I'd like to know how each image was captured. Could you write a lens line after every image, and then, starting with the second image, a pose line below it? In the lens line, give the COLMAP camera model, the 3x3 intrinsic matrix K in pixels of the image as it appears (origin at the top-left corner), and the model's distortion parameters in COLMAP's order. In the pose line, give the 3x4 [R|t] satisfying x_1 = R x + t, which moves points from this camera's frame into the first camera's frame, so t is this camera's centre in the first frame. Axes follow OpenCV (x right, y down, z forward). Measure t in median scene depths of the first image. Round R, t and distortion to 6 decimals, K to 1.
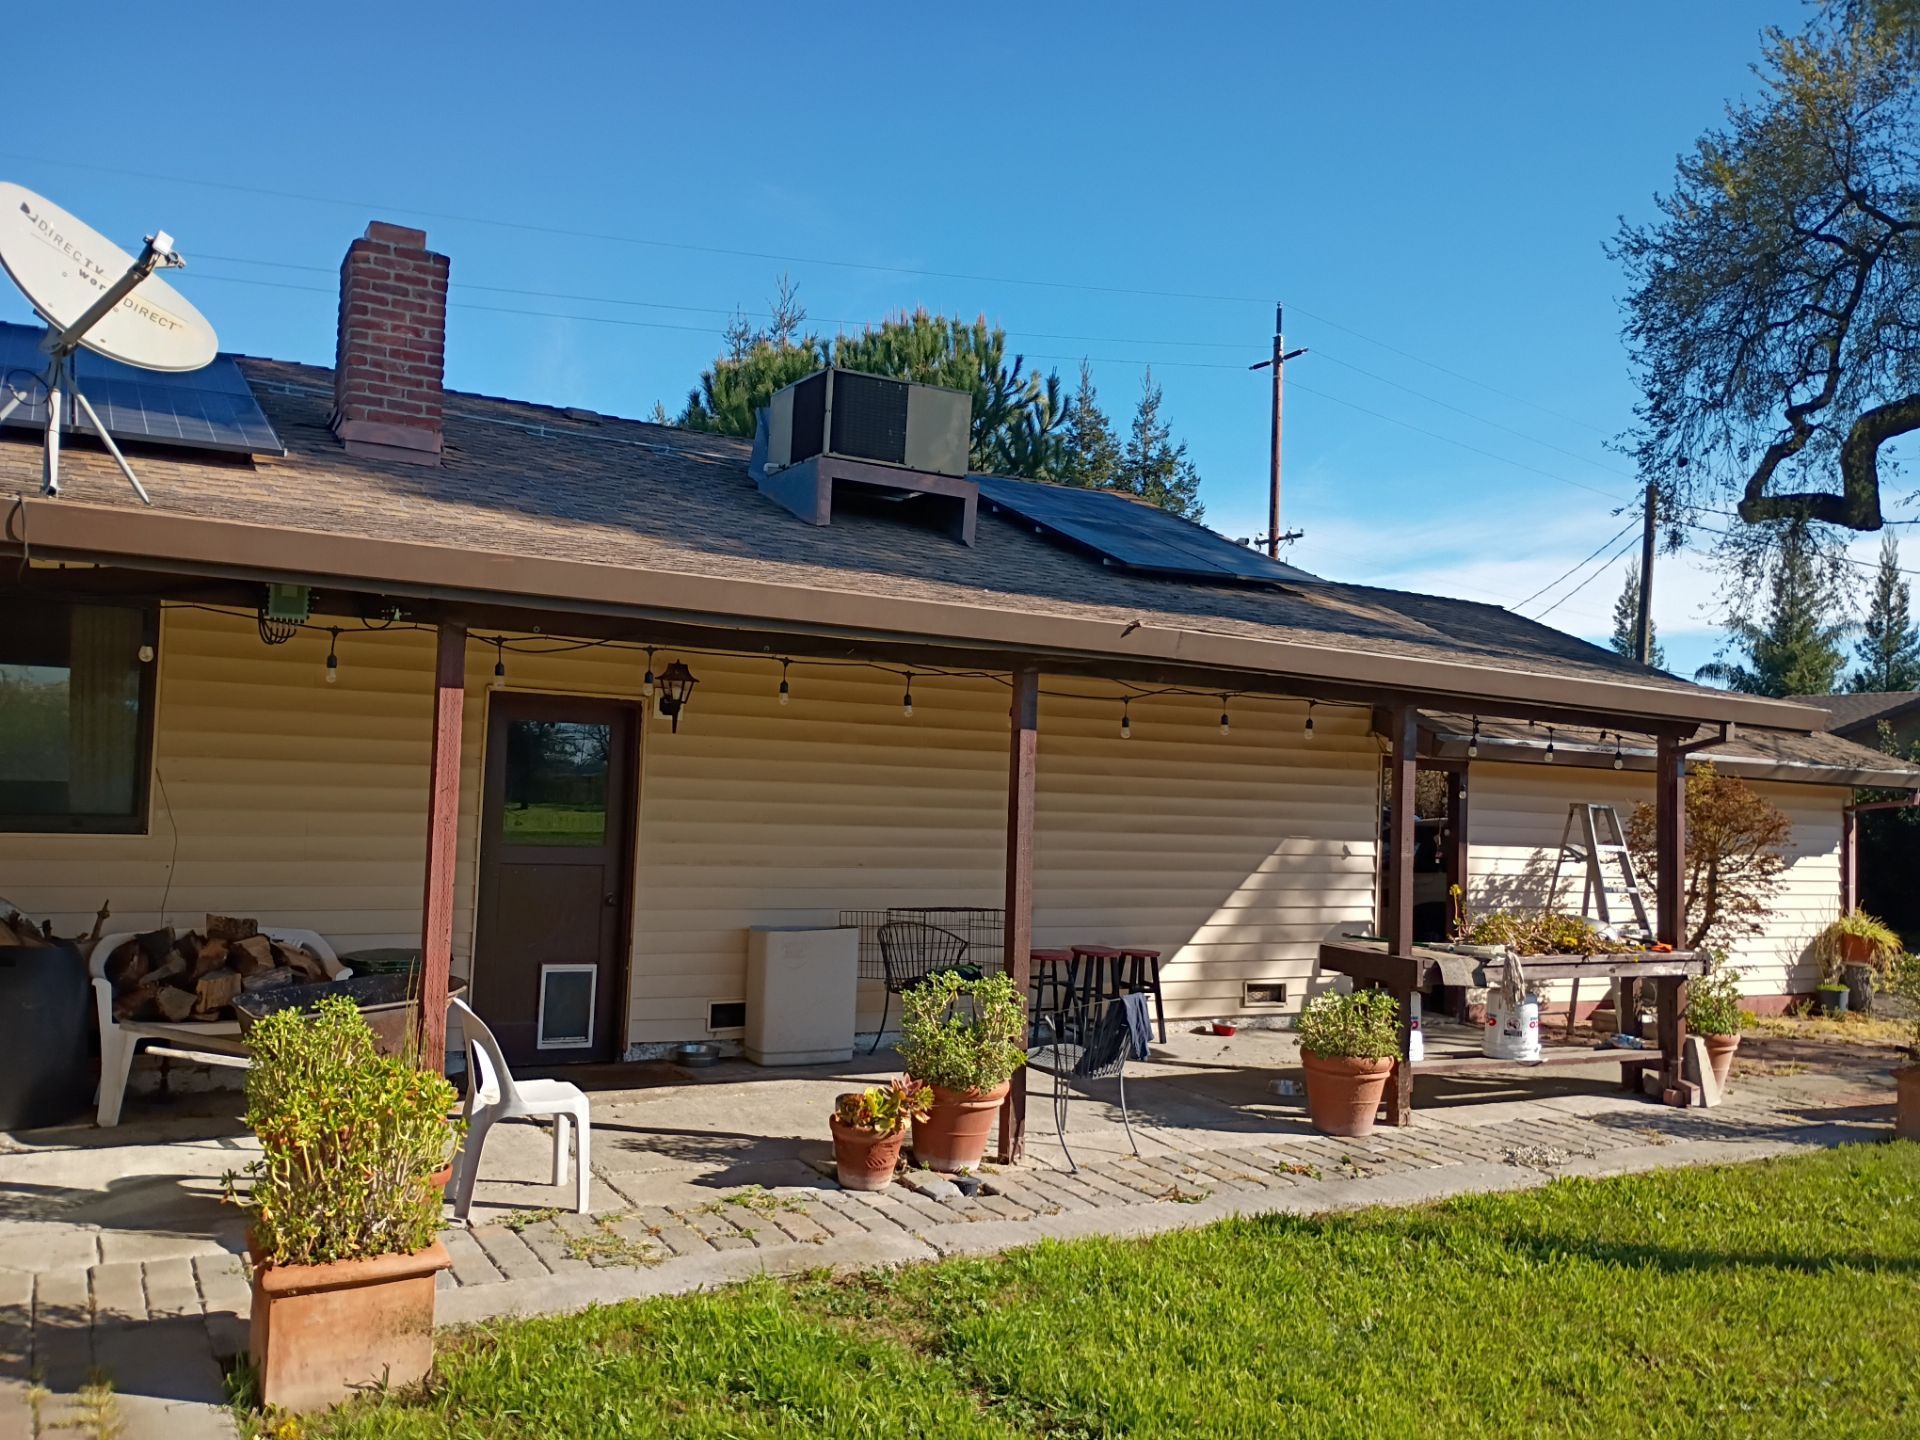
lens RADIAL K [[1590.0, 0, 960.0], [0, 1590.0, 720.0], [0, 0, 1]] dist [0.094462, -0.128510]
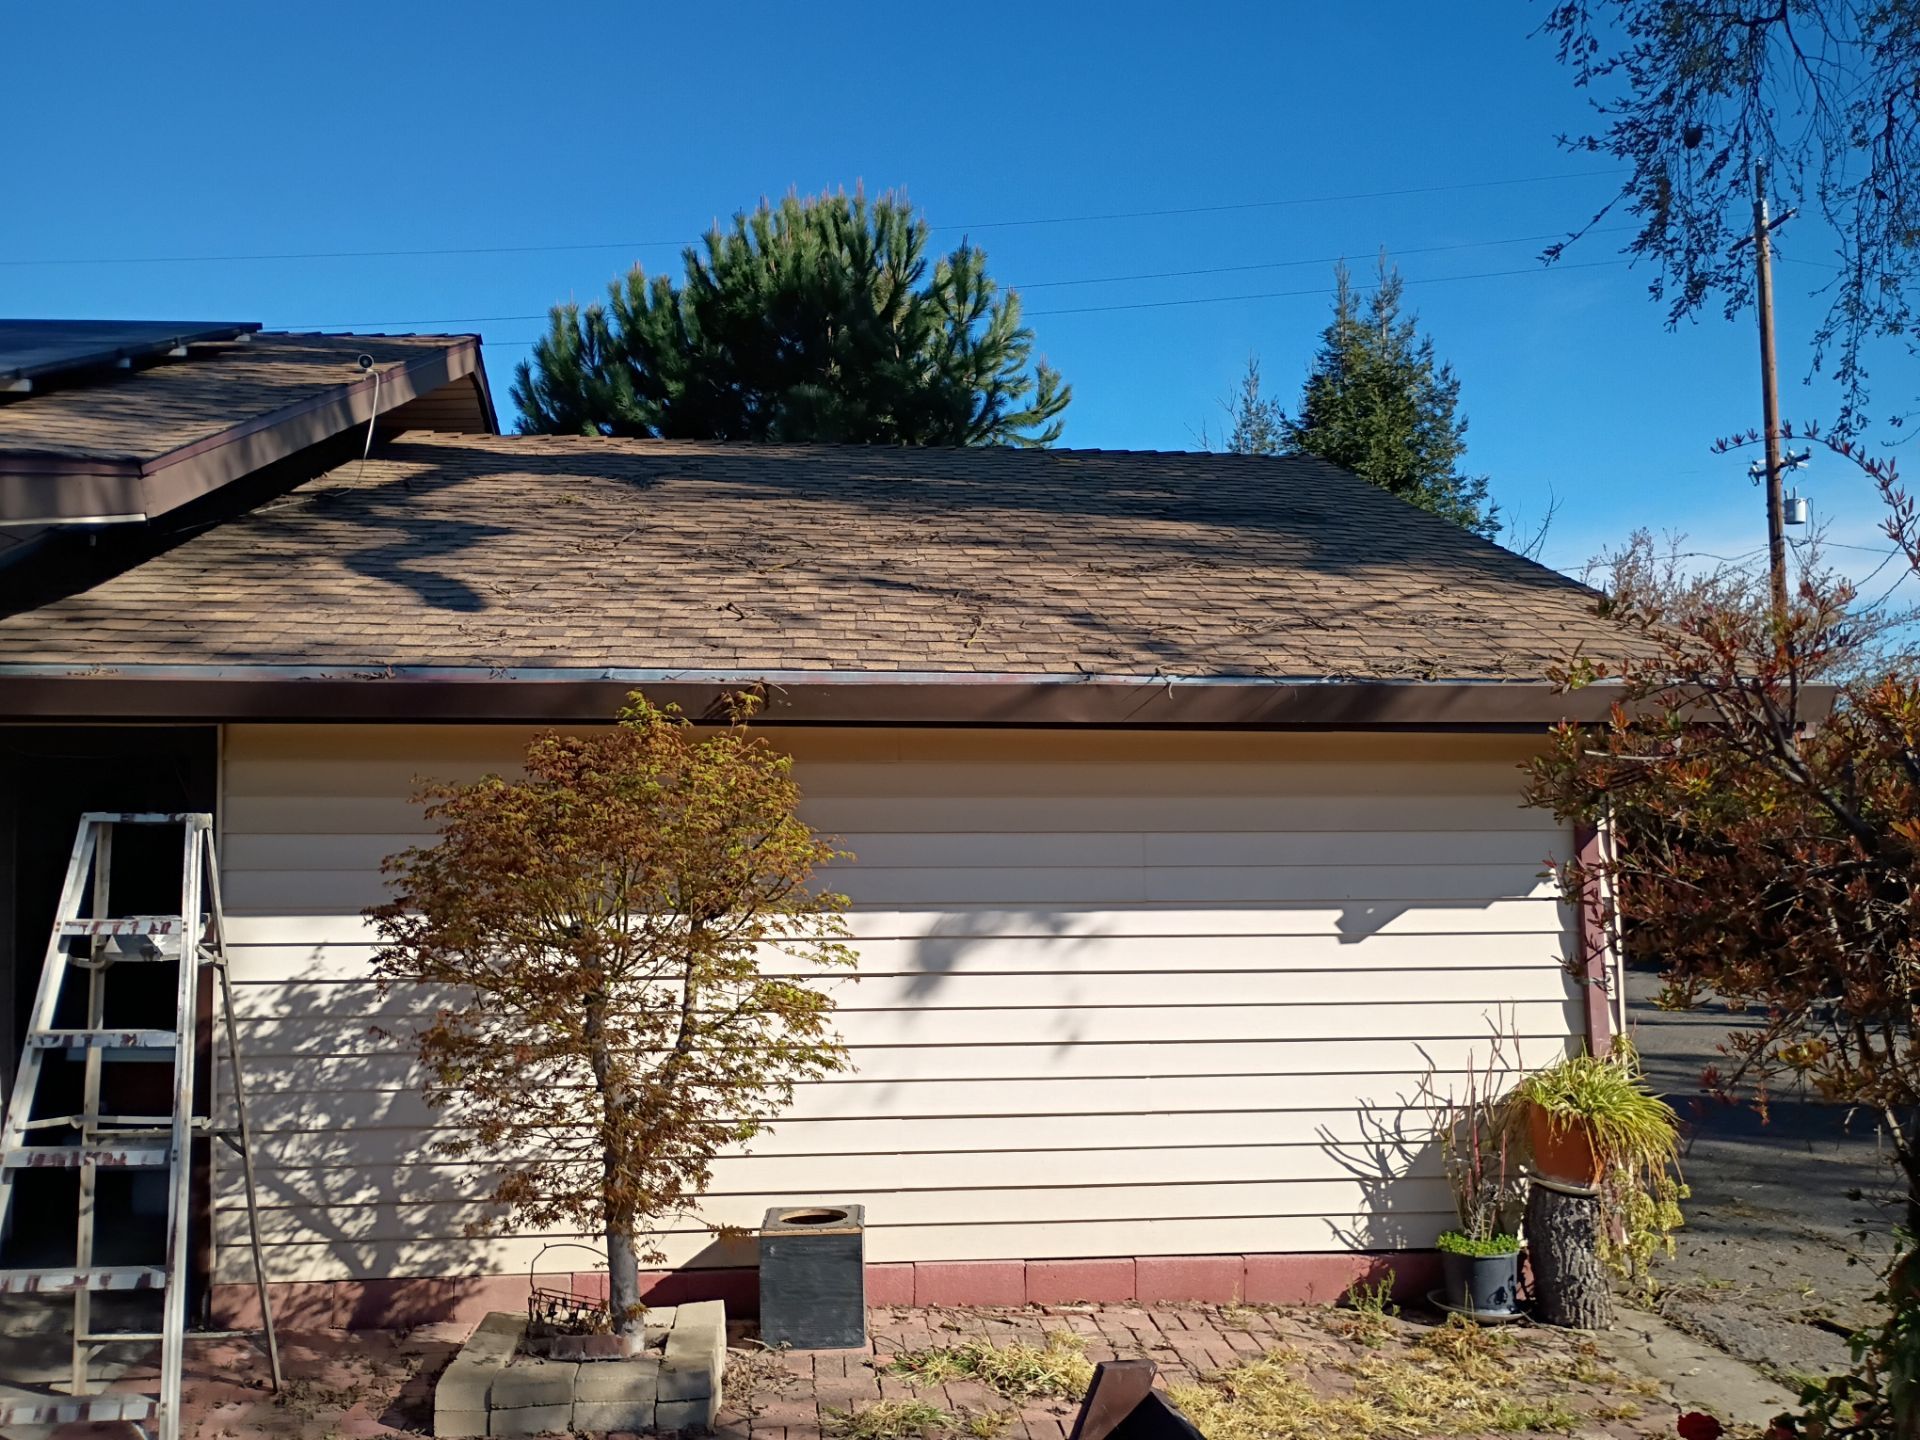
lens RADIAL K [[1590.0, 0, 960.0], [0, 1590.0, 720.0], [0, 0, 1]] dist [0.094462, -0.128510]
pose [[0.909664, -0.068957, -0.409582, 0.577090], [0.058719, 0.997569, -0.037538, 0.044464], [0.411174, 0.010096, 0.911501, 0.571818]]
